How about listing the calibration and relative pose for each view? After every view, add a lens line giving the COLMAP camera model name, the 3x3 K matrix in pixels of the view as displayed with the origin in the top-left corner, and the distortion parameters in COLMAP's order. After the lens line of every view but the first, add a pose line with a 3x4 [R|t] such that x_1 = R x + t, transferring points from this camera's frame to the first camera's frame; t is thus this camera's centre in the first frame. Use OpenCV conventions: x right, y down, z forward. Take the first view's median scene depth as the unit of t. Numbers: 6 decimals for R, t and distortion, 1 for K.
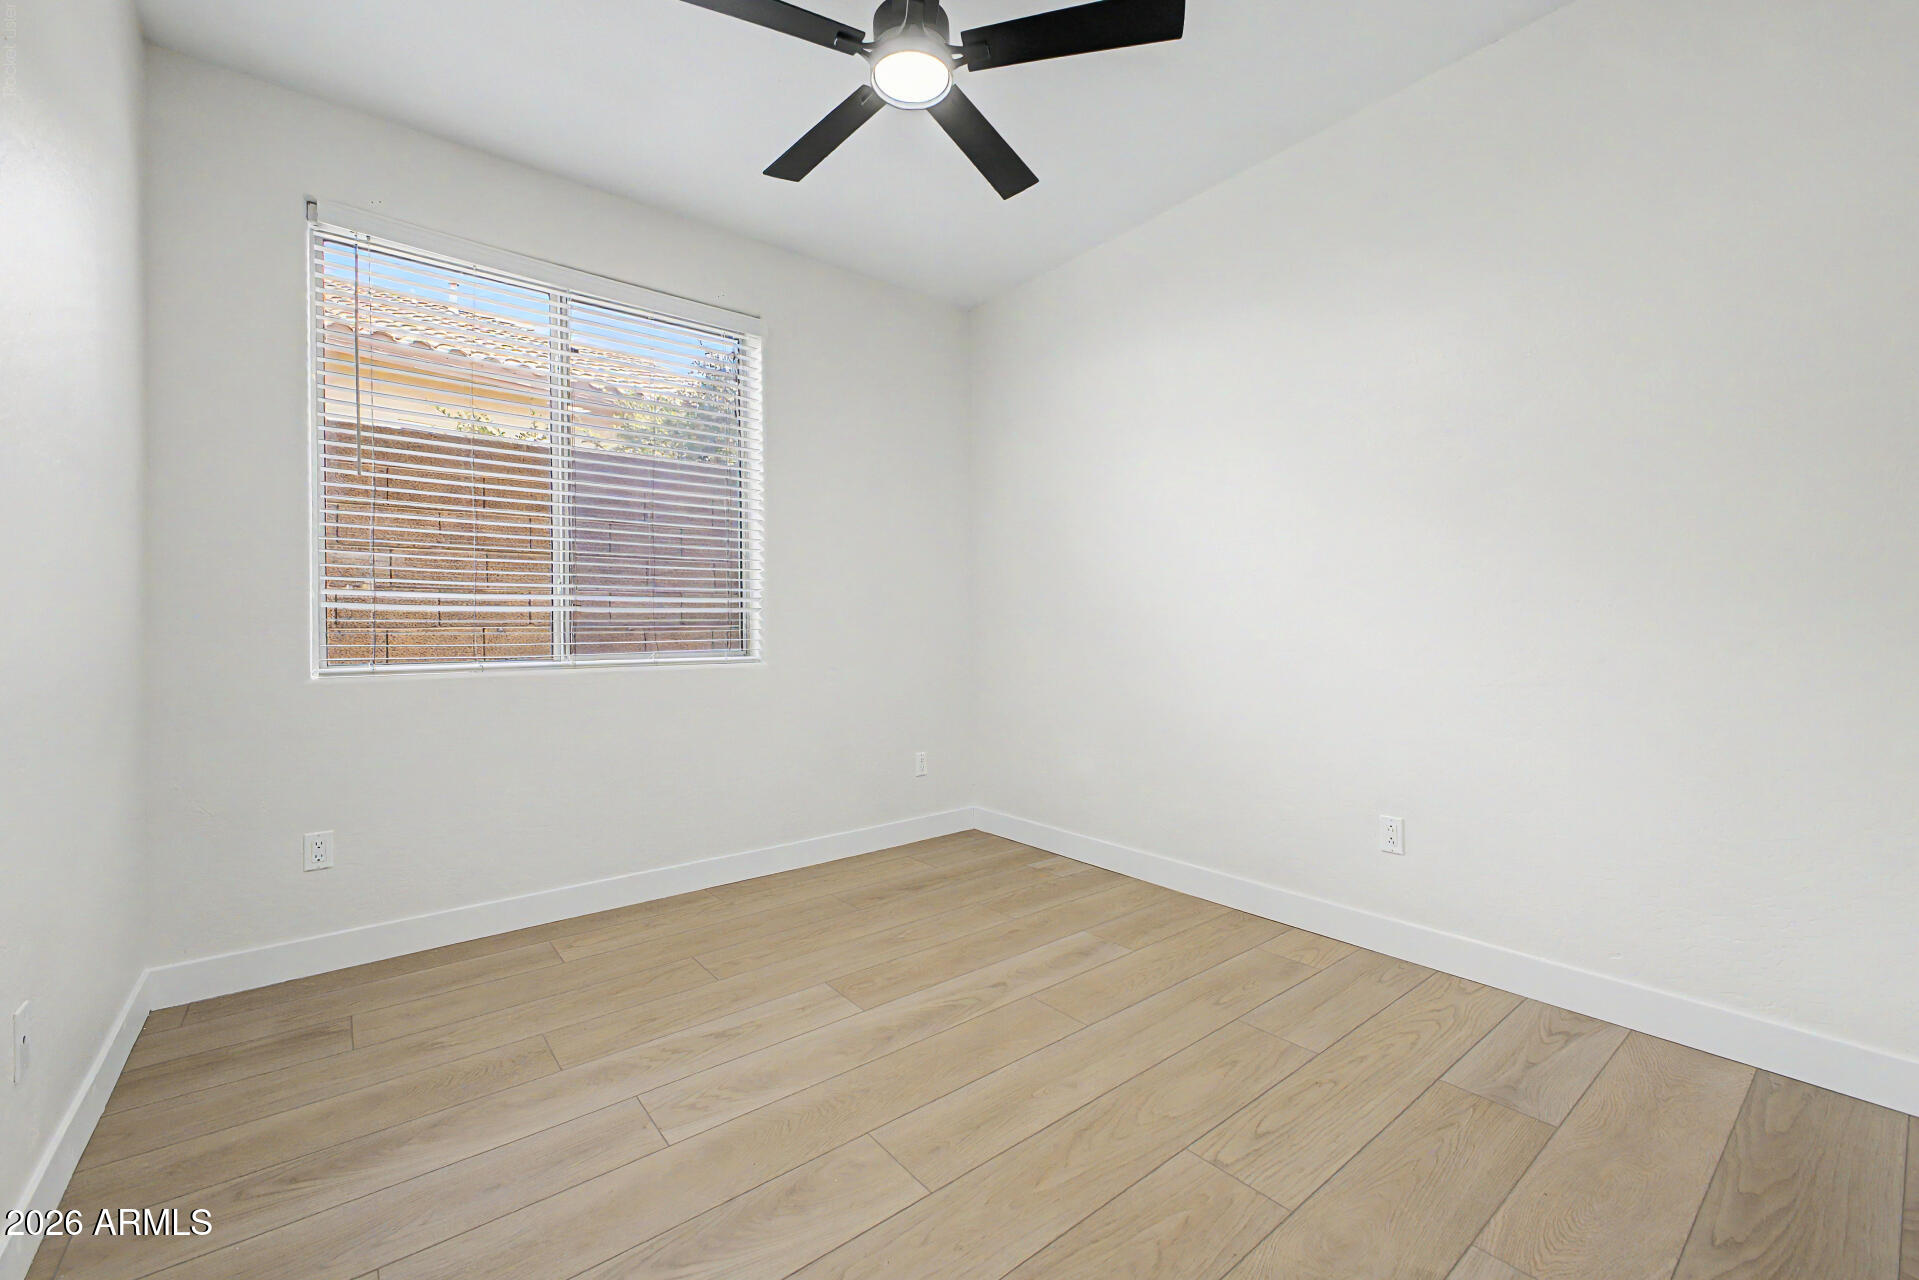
lens RADIAL K [[770.7, 0, 960.9], [0, 770.7, 635.2], [0, 0, 1]] dist [0.002107, 0.000096]
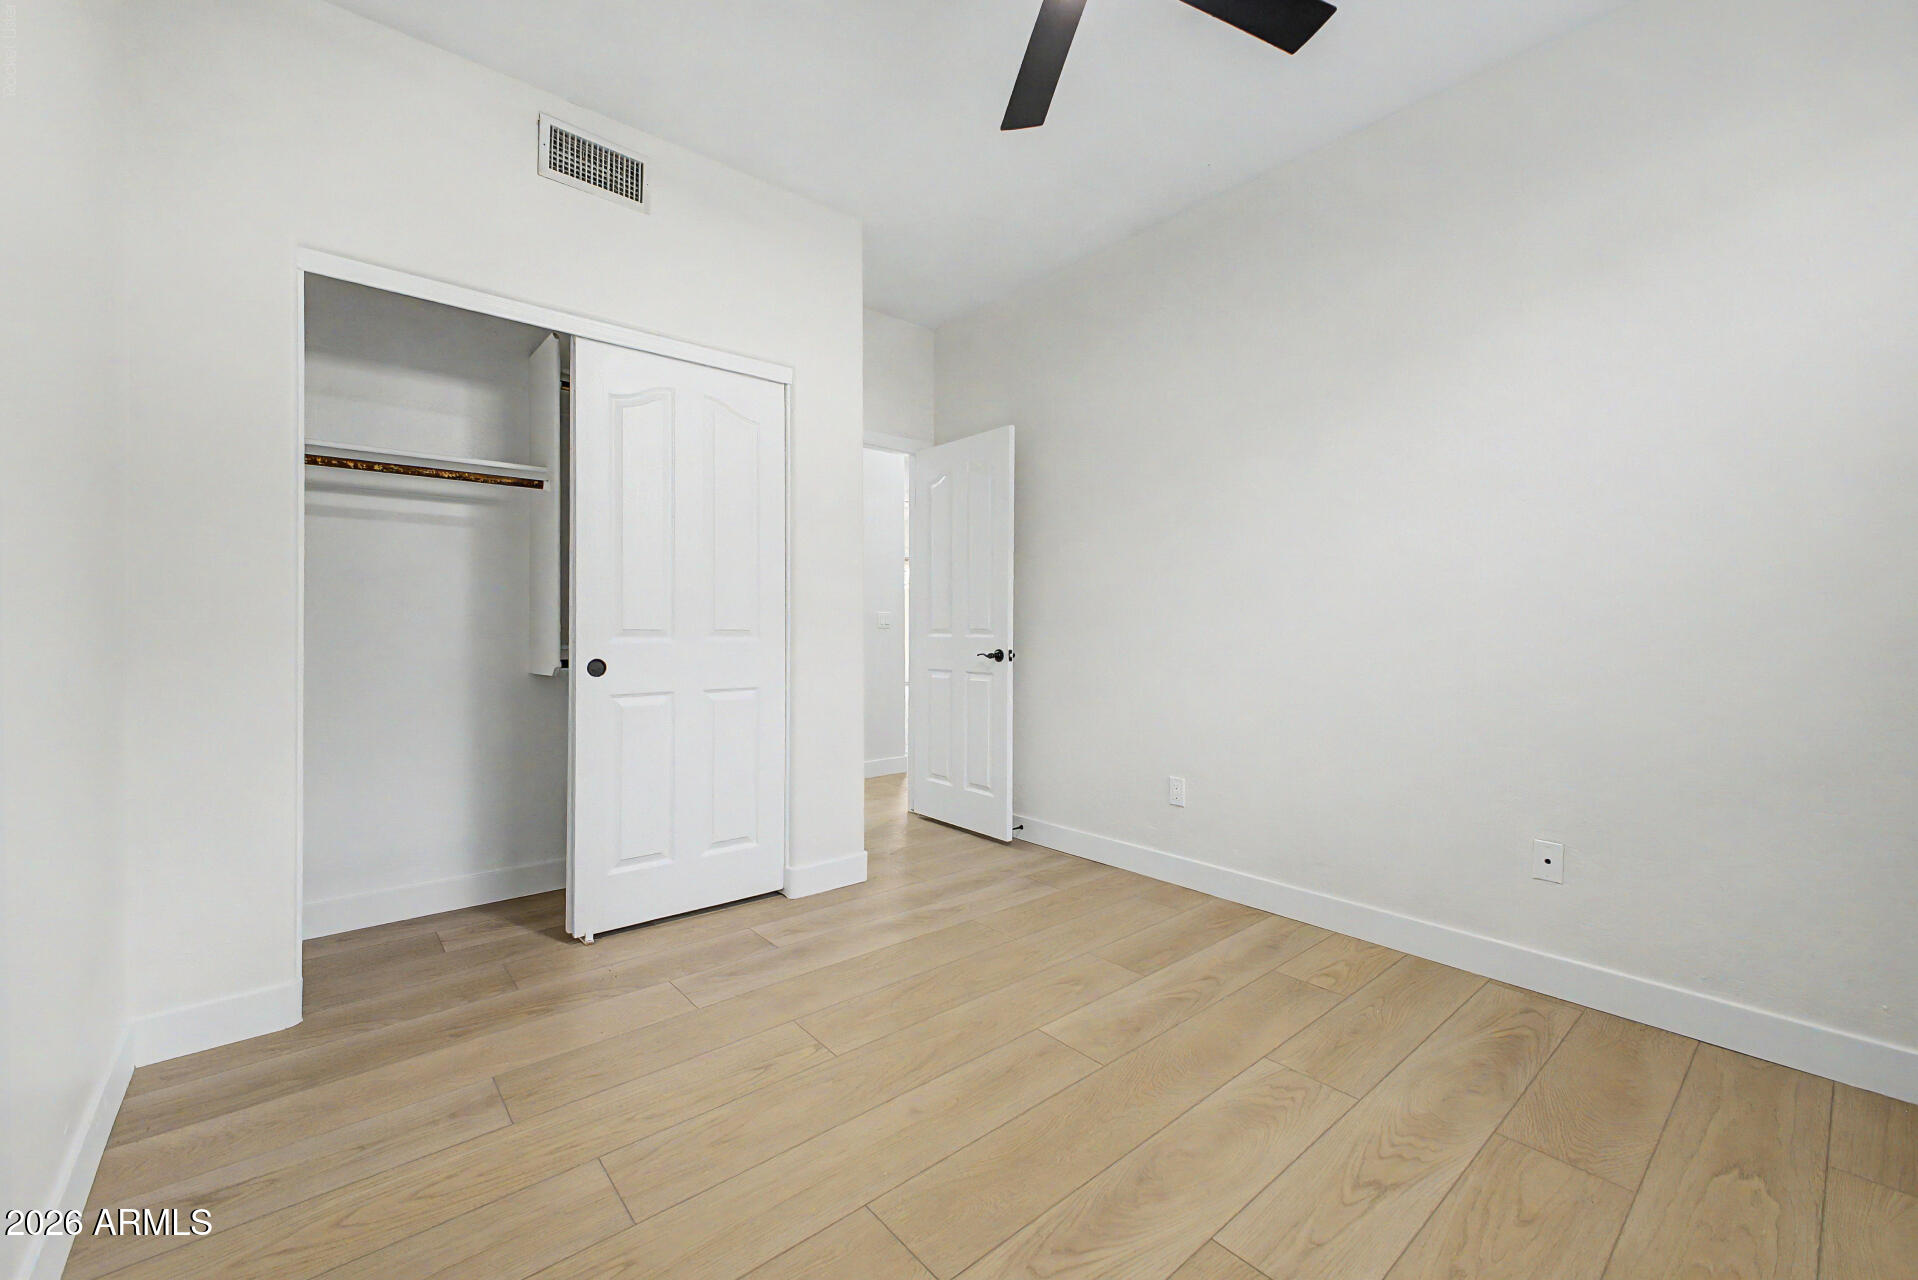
lens RADIAL K [[770.3, 0, 960.4], [0, 770.3, 635.2], [0, 0, 1]] dist [0.002107, 0.000096]
pose [[-0.999523, 0.007565, -0.029926, 0.113034], [0.007371, 0.999951, 0.006585, -0.006814], [0.029974, 0.006361, -0.999530, 1.958164]]
